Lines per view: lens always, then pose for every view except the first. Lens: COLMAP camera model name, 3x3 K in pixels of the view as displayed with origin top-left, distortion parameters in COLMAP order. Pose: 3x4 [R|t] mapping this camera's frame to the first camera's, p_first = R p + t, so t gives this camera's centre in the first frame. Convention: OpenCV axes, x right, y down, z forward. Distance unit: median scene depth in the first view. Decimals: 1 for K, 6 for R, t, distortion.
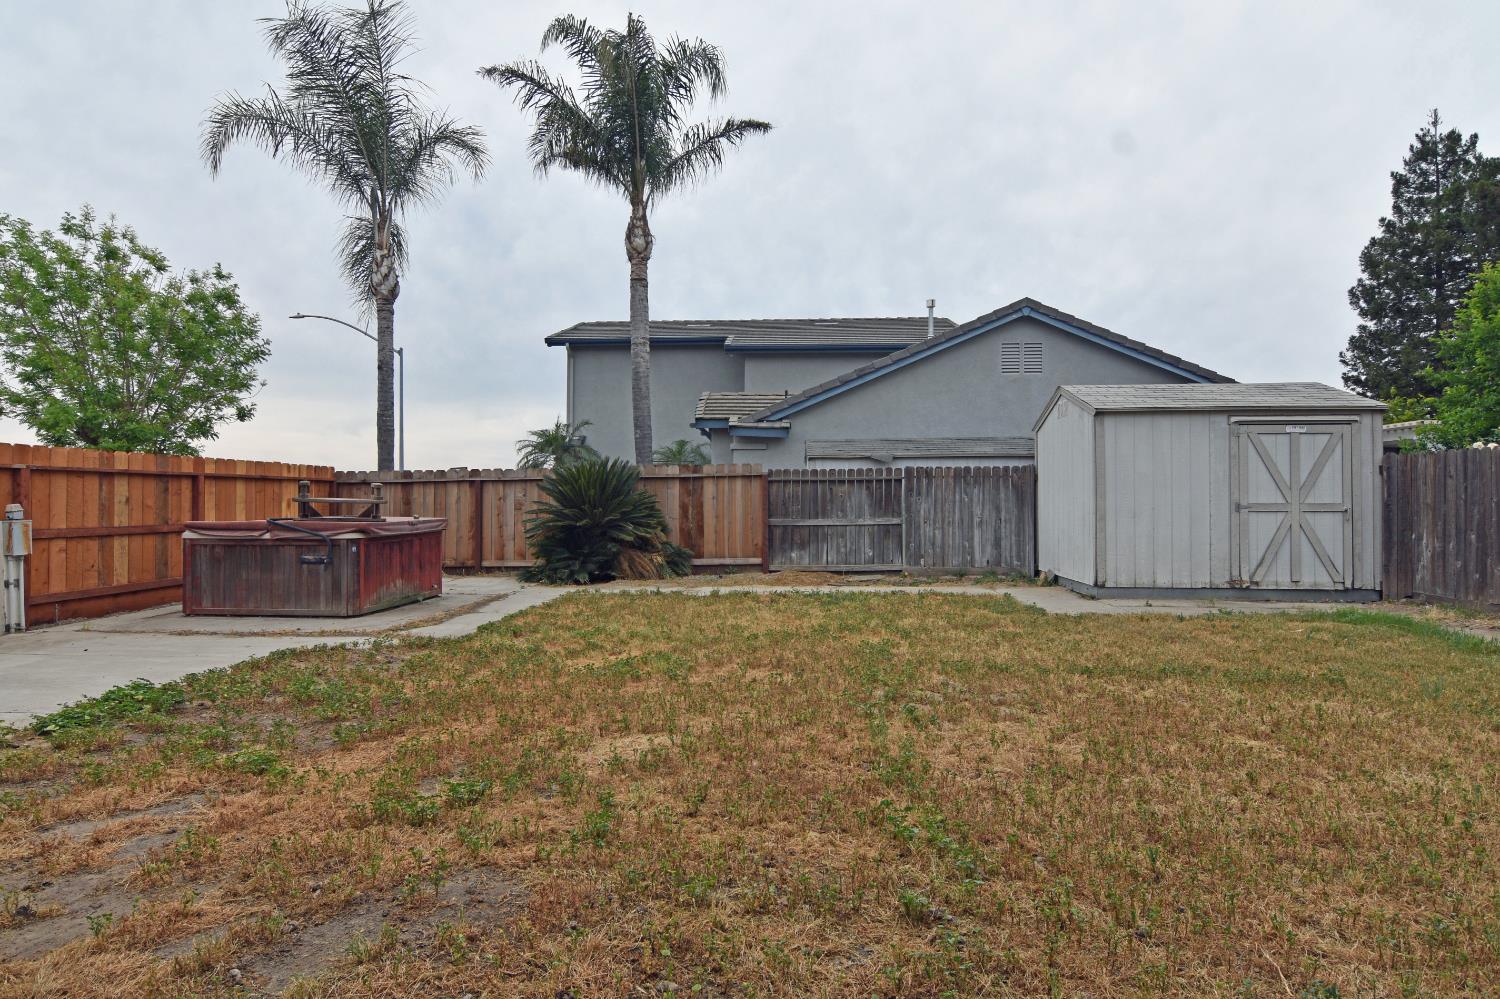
lens RADIAL K [[792.2, 0, 744.2], [0, 792.2, 495.4], [0, 0, 1]] dist [-0.000185, -0.015855]
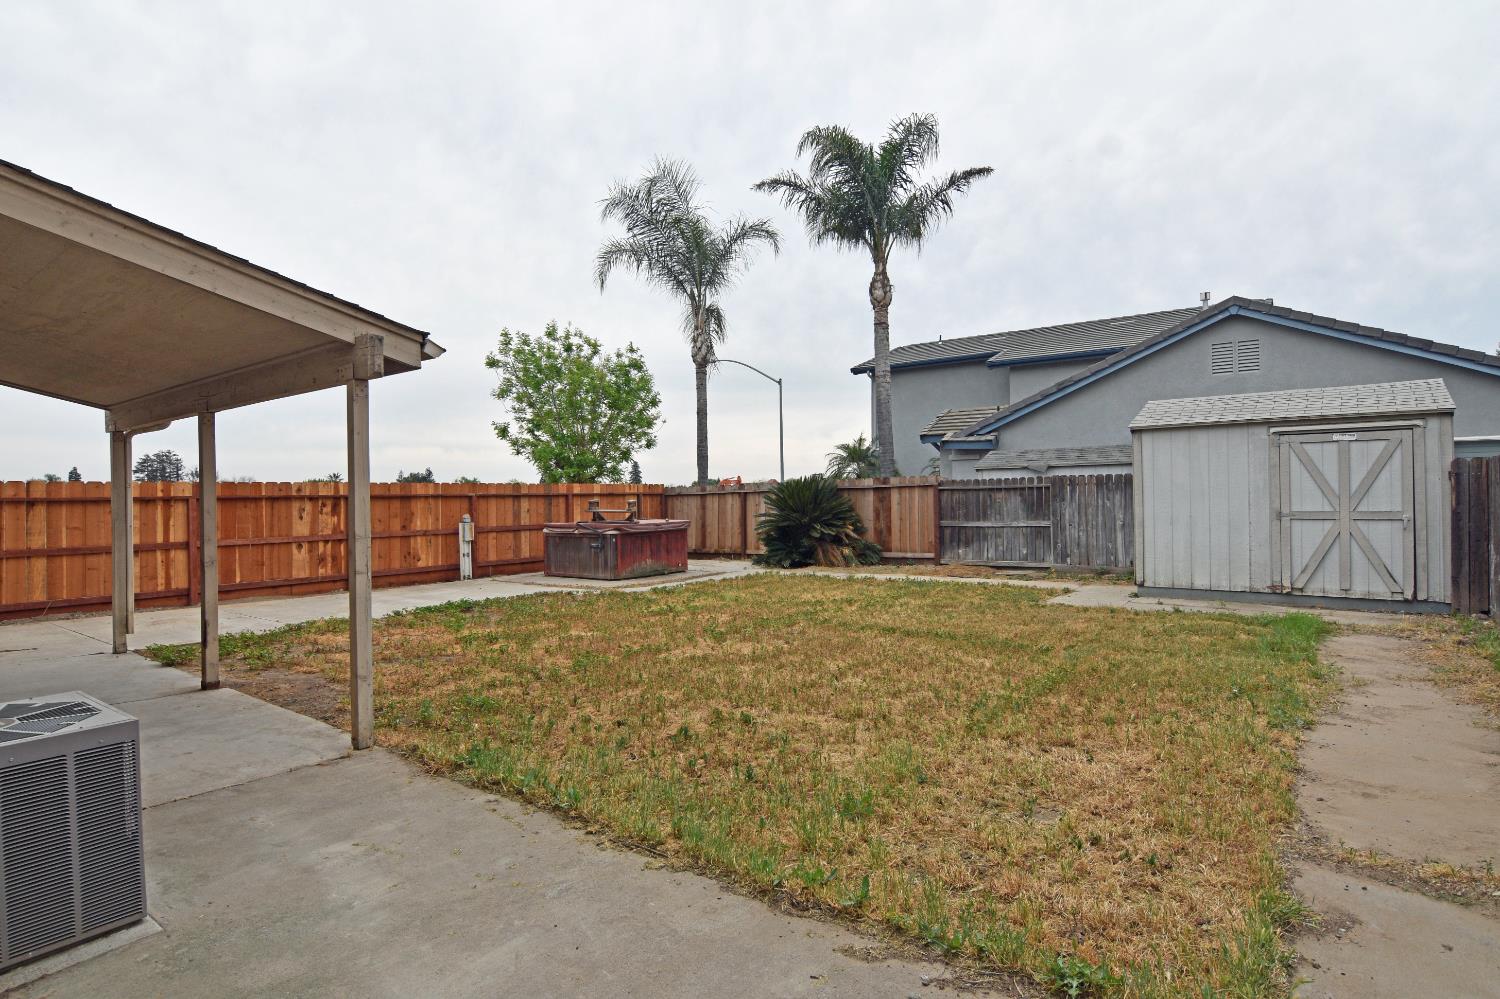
lens RADIAL K [[777.0, 0, 744.6], [0, 777.0, 496.8], [0, 0, 1]] dist [-0.000603, -0.017205]
pose [[0.845642, -0.011393, -0.533628, 0.422079], [0.017142, 0.999836, 0.005819, -0.019909], [0.533475, -0.014068, 0.845699, -0.167987]]
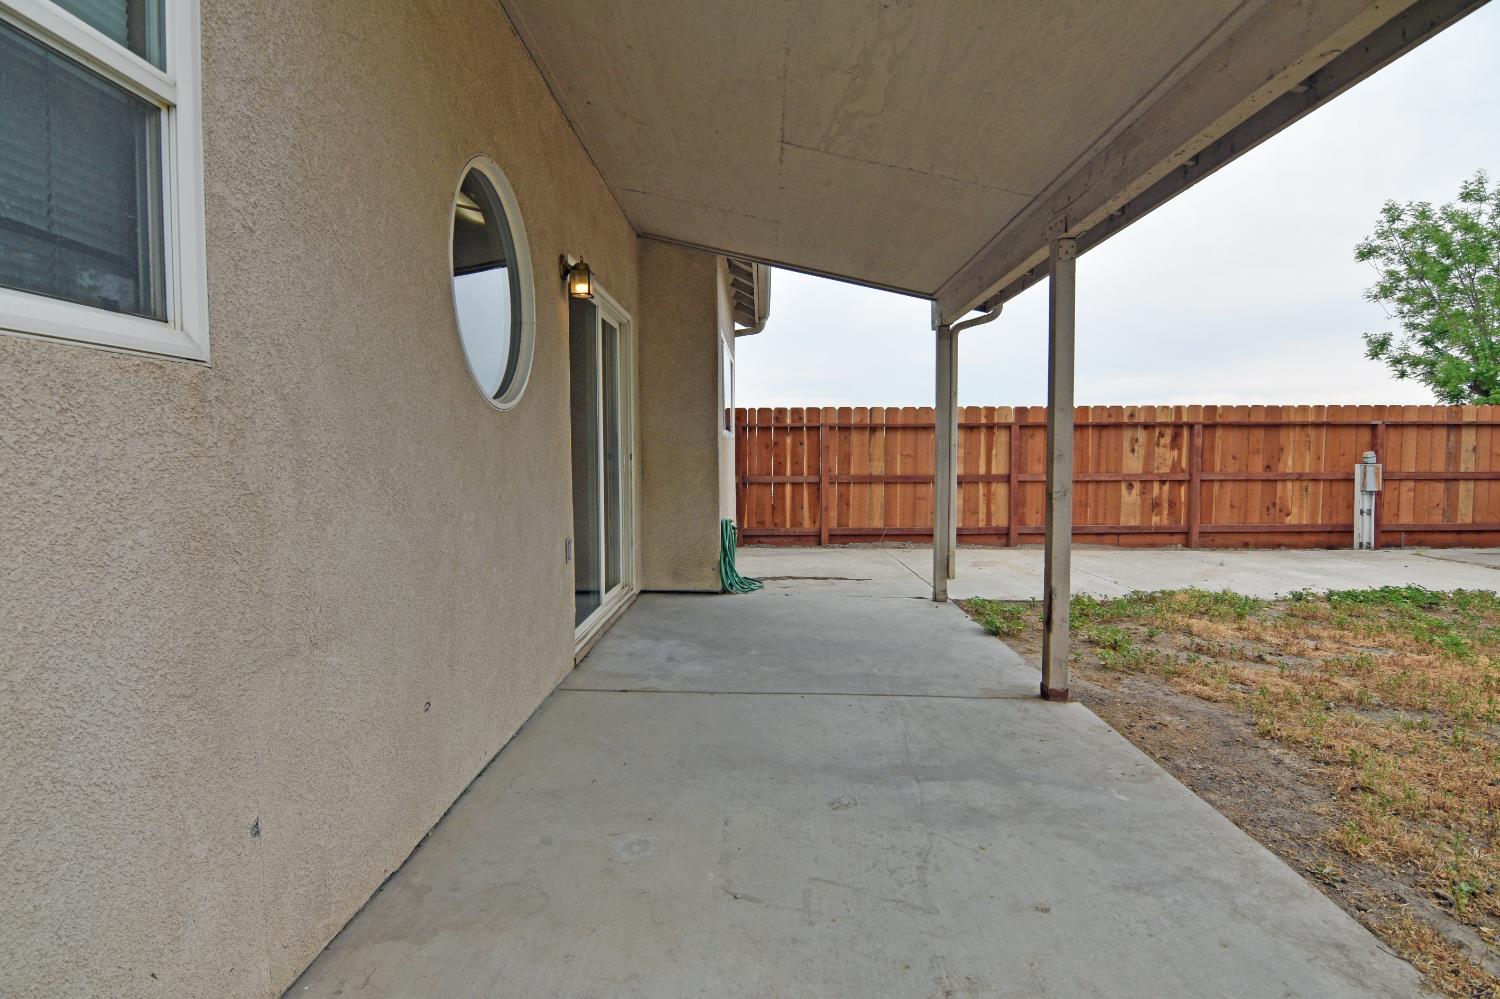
lens RADIAL K [[760.2, 0, 745.7], [0, 760.2, 495.7], [0, 0, 1]] dist [-0.000150, -0.015720]
pose [[0.063474, 0.054911, -0.996472, 0.158837], [0.010426, 0.998394, 0.055681, 0.001979], [0.997929, -0.013923, 0.062799, -0.074449]]
